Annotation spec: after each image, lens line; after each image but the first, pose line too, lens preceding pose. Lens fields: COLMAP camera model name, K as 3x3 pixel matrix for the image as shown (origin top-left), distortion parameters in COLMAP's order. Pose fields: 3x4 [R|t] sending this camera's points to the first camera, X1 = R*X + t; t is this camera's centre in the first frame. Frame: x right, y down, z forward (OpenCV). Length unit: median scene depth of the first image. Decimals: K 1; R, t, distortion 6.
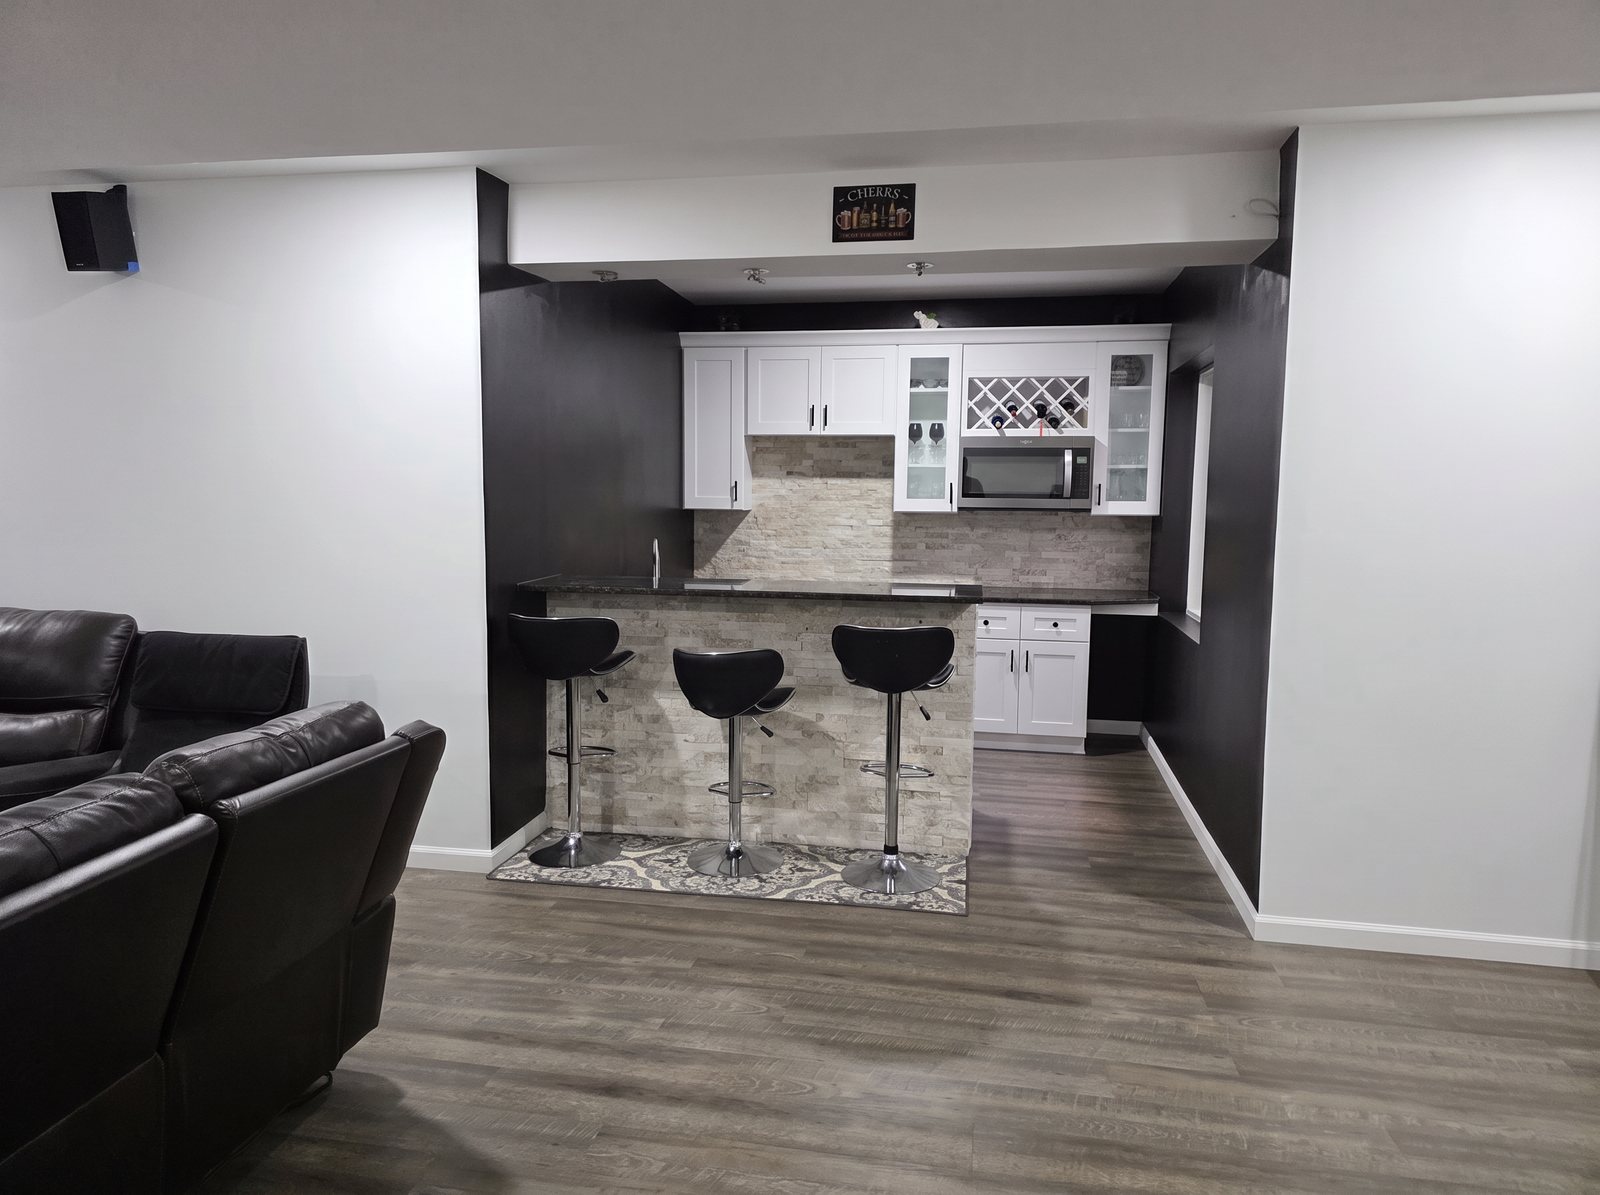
lens RADIAL K [[1076.4, 0, 798.9], [0, 1076.4, 597.0], [0, 0, 1]] dist [0.043608, -0.040081]
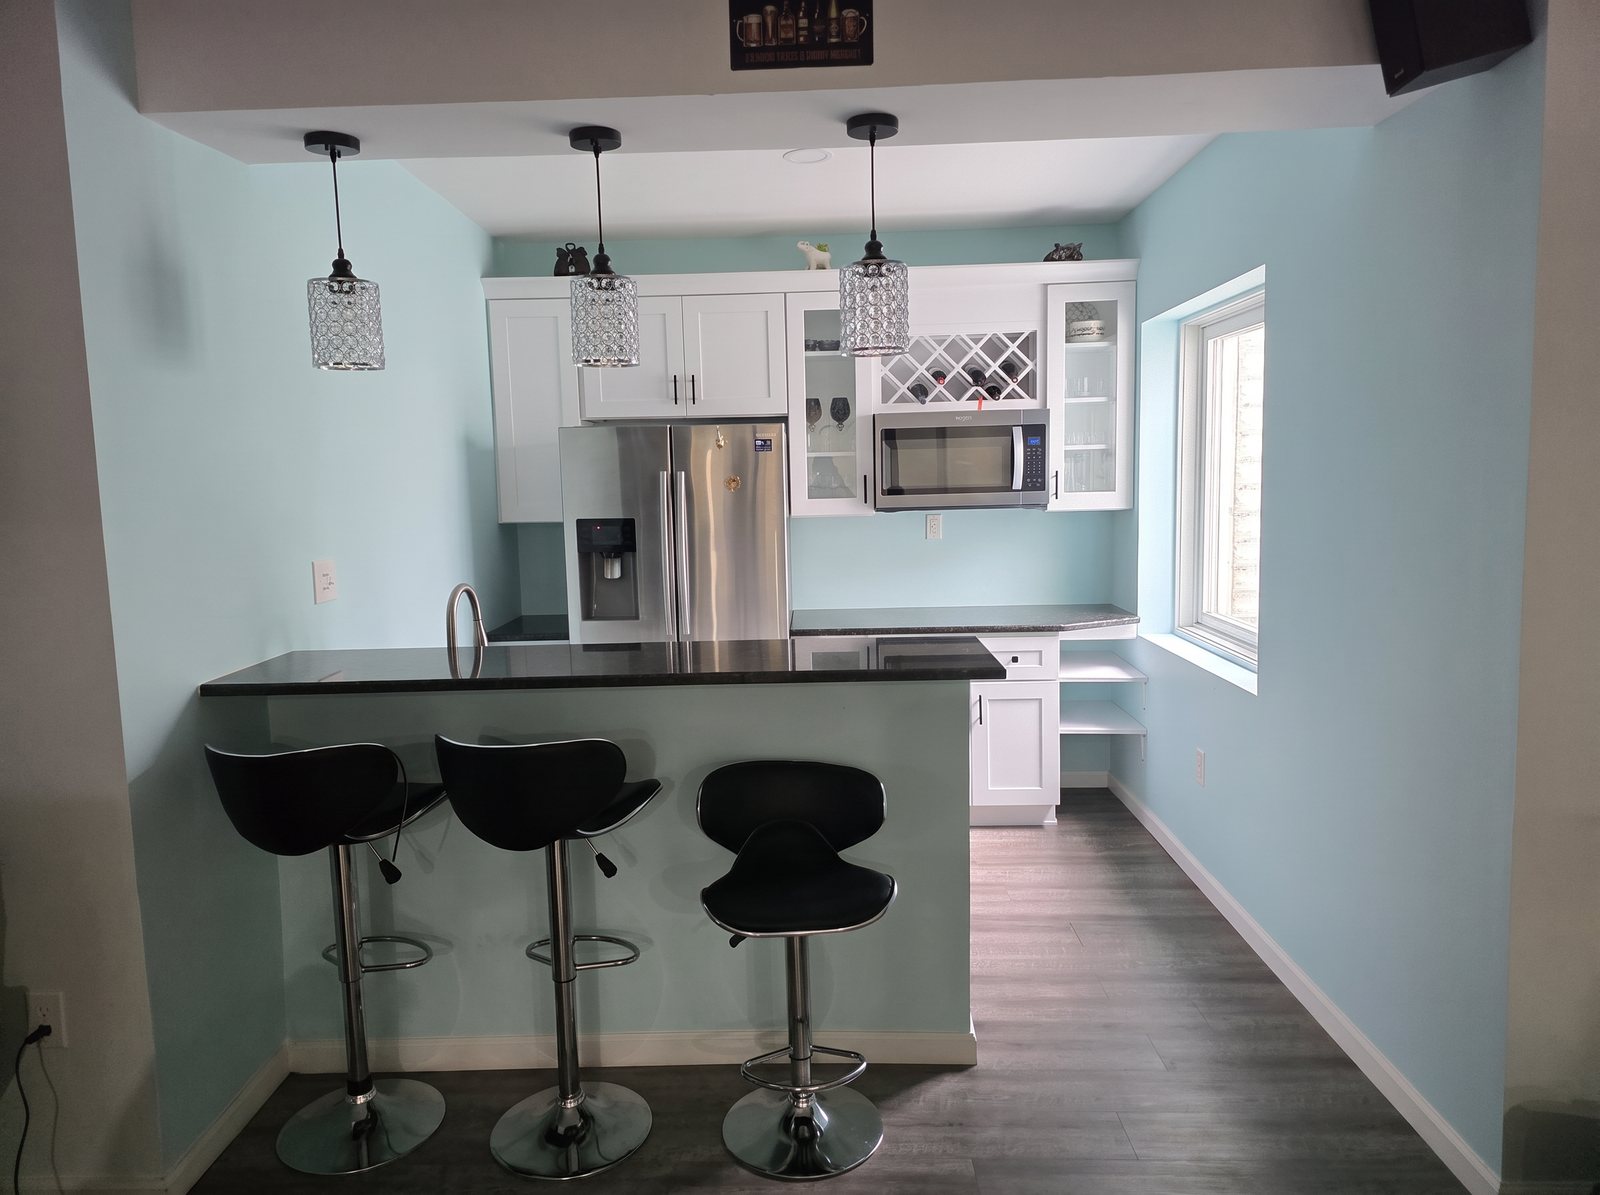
lens RADIAL K [[1076.4, 0, 795.7], [0, 1076.4, 595.3], [0, 0, 1]] dist [0.043608, -0.040081]
pose [[0.988977, -0.048260, 0.139983, -0.016964], [0.046371, 0.998784, 0.016727, -0.037313], [-0.140620, -0.010052, 0.990013, 0.261888]]
